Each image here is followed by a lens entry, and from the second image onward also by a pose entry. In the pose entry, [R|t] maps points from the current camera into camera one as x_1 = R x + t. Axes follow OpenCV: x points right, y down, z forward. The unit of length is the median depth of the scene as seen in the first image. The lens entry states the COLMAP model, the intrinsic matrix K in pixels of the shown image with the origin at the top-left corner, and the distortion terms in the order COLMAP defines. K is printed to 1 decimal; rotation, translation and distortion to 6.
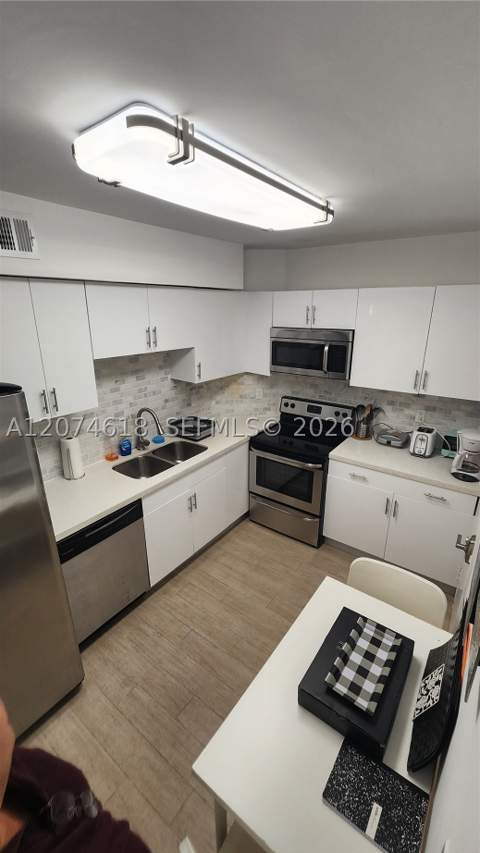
lens RADIAL K [[347.9, 0, 243.5], [0, 347.9, 427.4], [0, 0, 1]] dist [-0.001554, -0.000203]
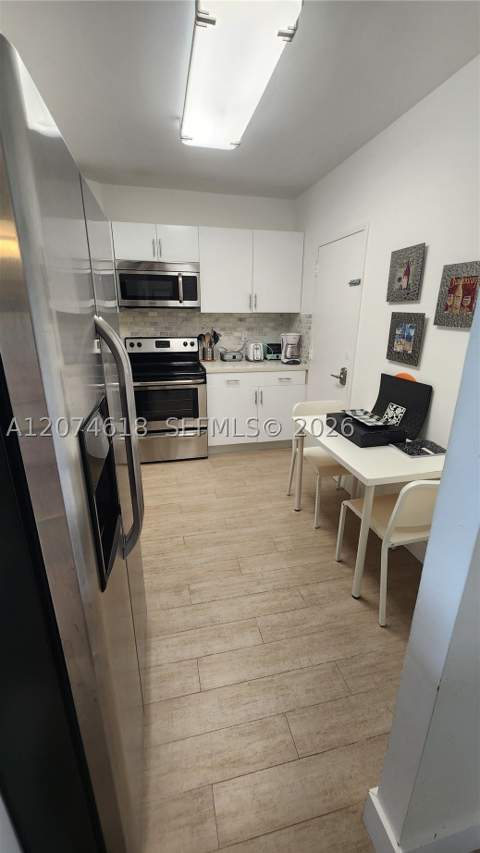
lens RADIAL K [[347.9, 0, 243.5], [0, 347.9, 427.4], [0, 0, 1]] dist [-0.001554, -0.000203]
pose [[0.651535, -0.235292, 0.721207, -0.541608], [0.241015, 0.965631, 0.097303, 0.175148], [-0.719315, 0.110425, 0.685851, 0.119738]]
